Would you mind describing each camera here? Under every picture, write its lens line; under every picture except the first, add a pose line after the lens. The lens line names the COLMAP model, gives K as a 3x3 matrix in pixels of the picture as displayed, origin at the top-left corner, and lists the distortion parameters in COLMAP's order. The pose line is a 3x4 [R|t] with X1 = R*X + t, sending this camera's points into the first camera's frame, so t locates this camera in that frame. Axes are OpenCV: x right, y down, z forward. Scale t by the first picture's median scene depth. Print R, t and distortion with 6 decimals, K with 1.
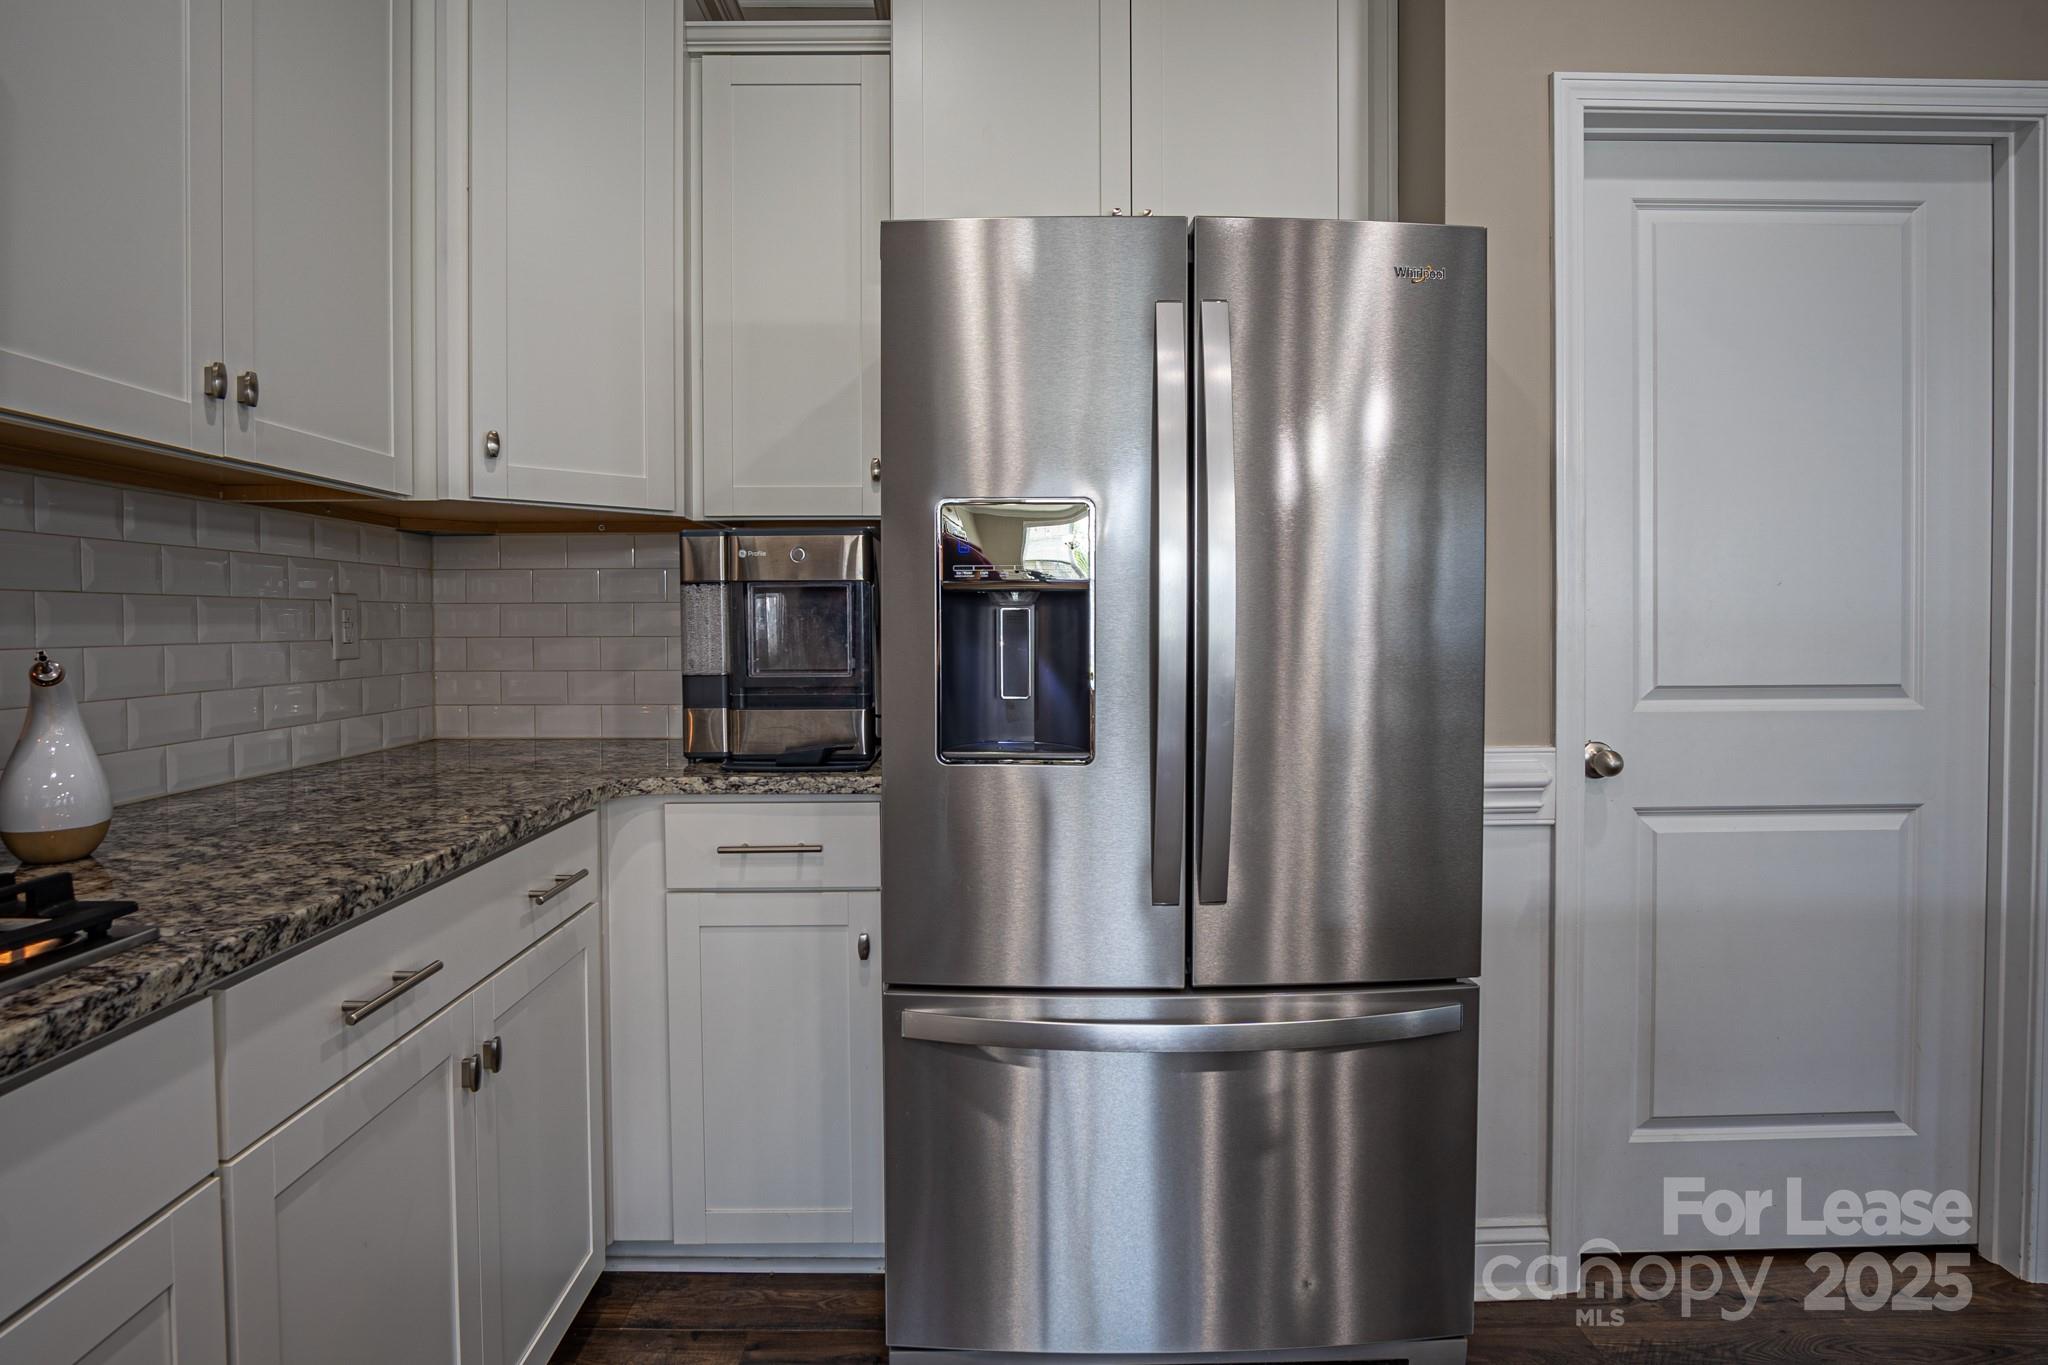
lens RADIAL K [[1132.9, 0, 1007.9], [0, 1132.9, 647.8], [0, 0, 1]] dist [-0.016642, -0.002955]
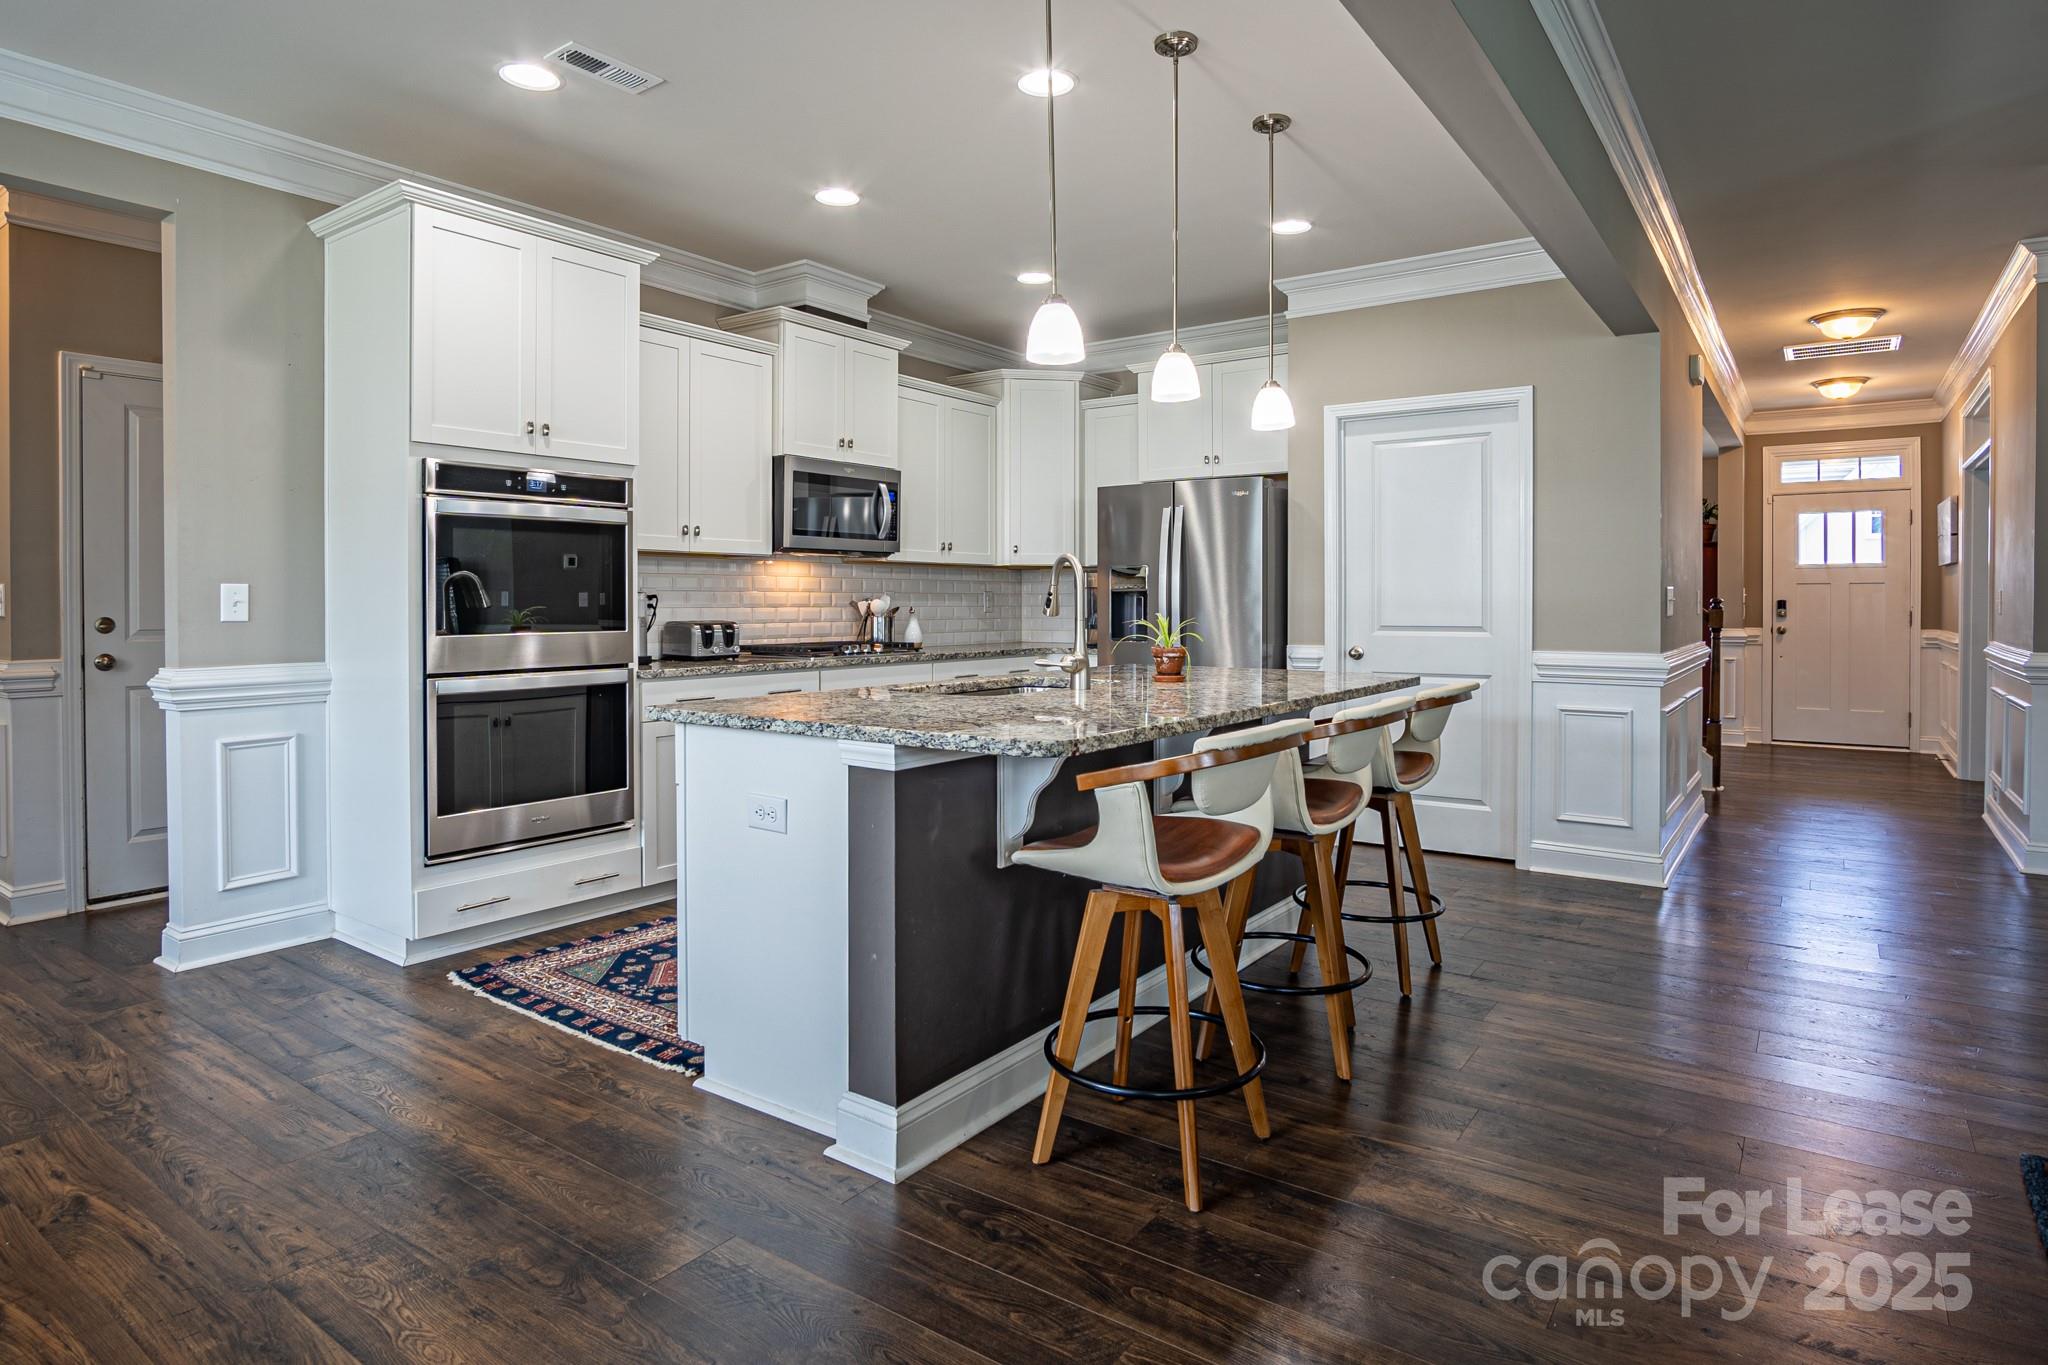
lens RADIAL K [[1132.9, 0, 1059.0], [0, 1132.9, 604.2], [0, 0, 1]] dist [-0.016642, -0.002955]
pose [[0.827125, 0.003243, -0.562008, 1.436839], [-0.013716, 0.999802, -0.014416, 0.032320], [0.561850, 0.019633, 0.827006, -1.601475]]
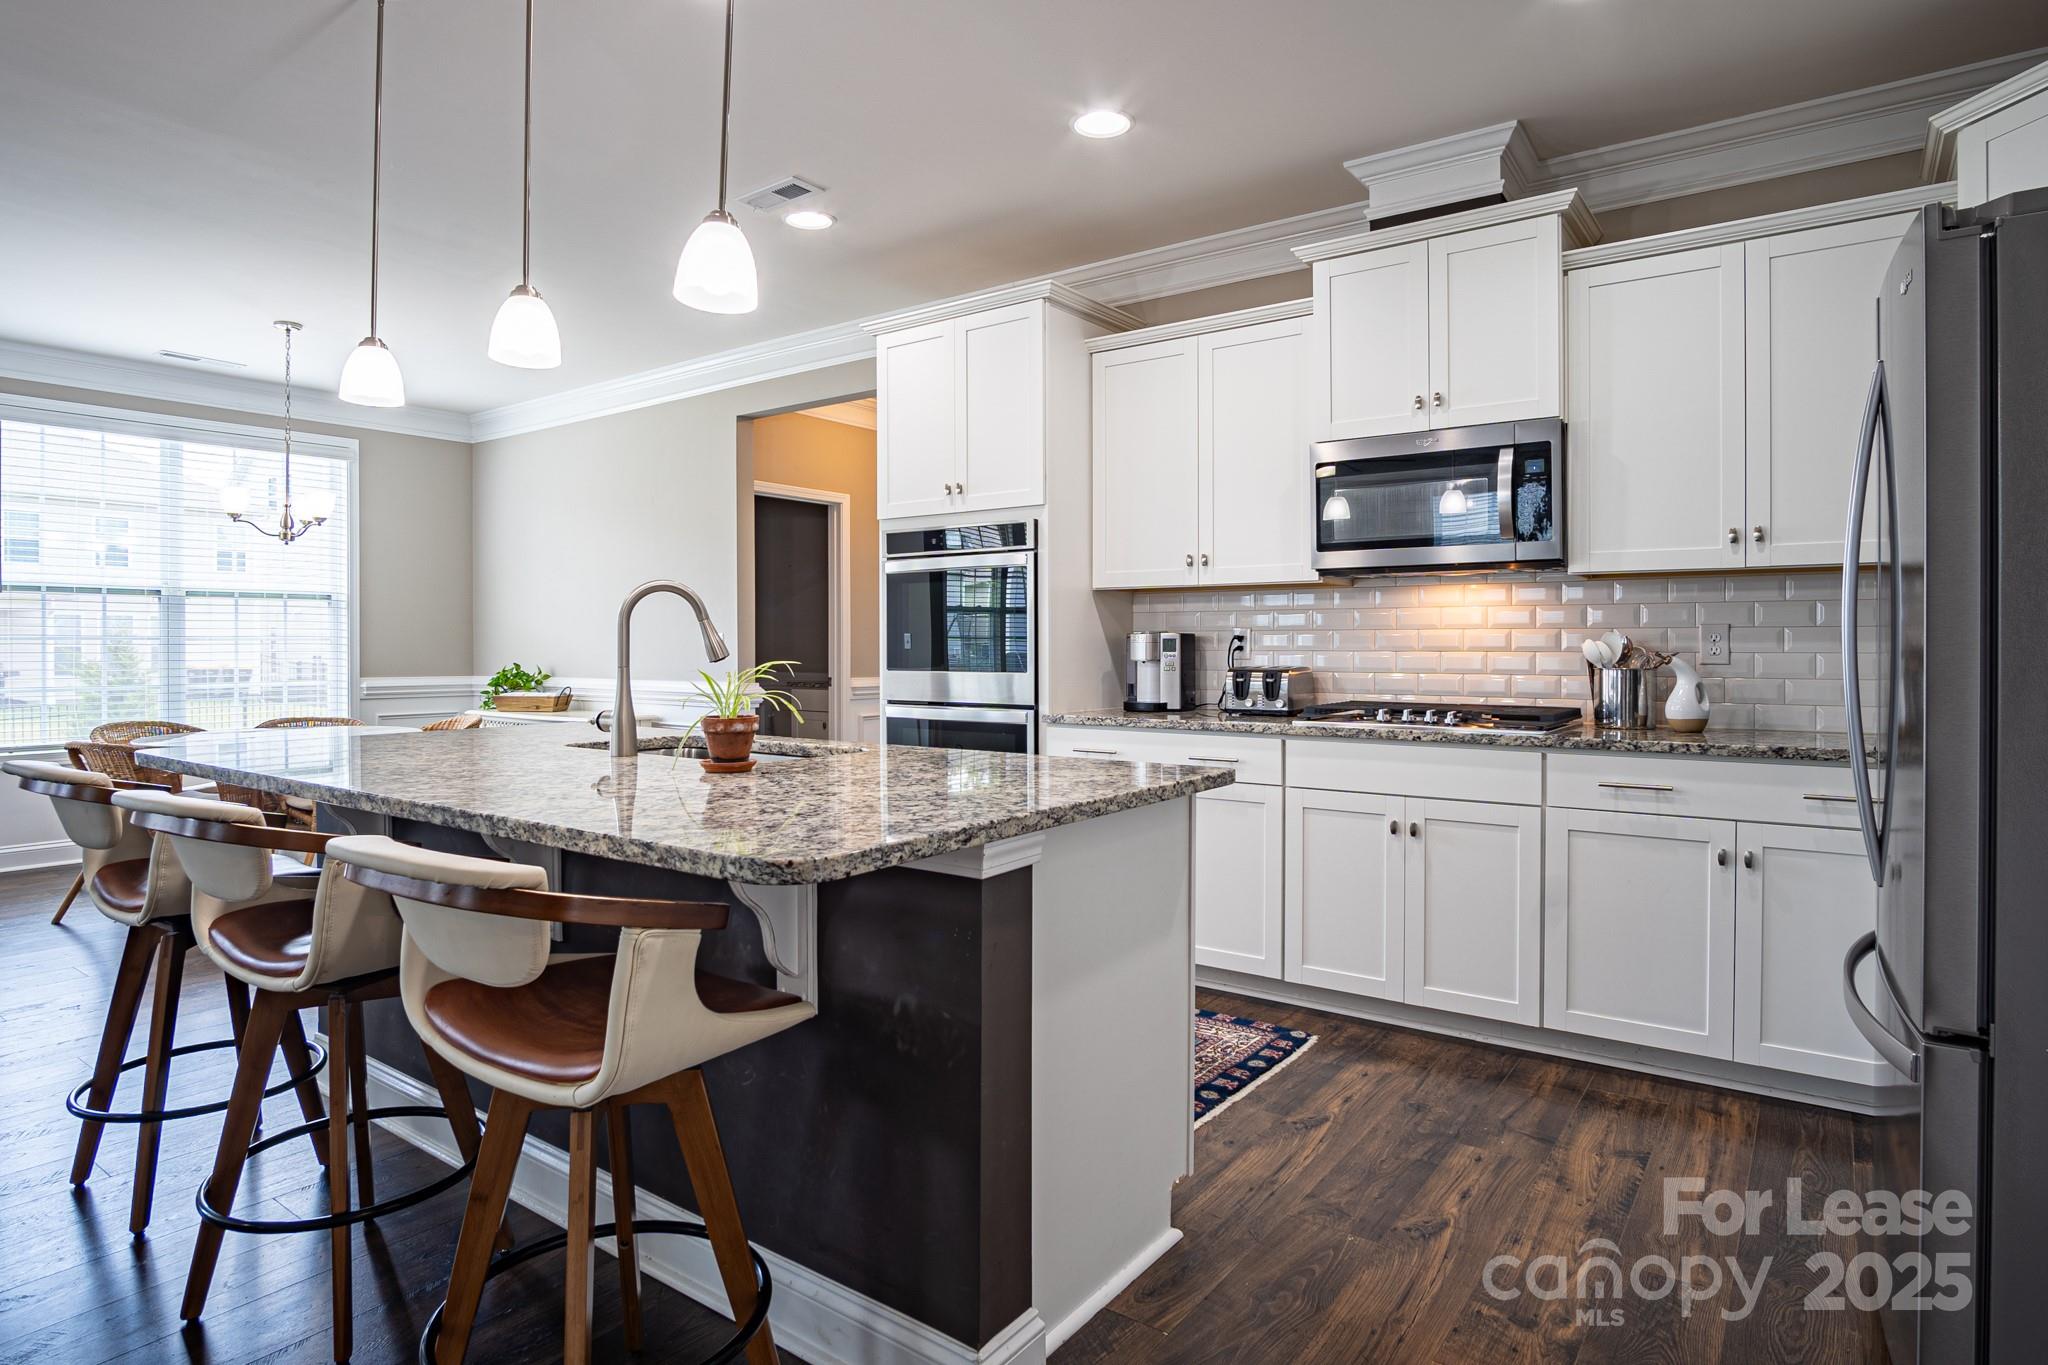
lens RADIAL K [[1132.9, 0, 1059.6], [0, 1132.9, 662.3], [0, 0, 1]] dist [-0.016642, -0.002955]
pose [[-0.581440, 0.011877, -0.813503, 1.287466], [-0.017285, 0.999487, 0.026947, -0.011298], [0.813406, 0.029730, -0.580936, 0.784972]]
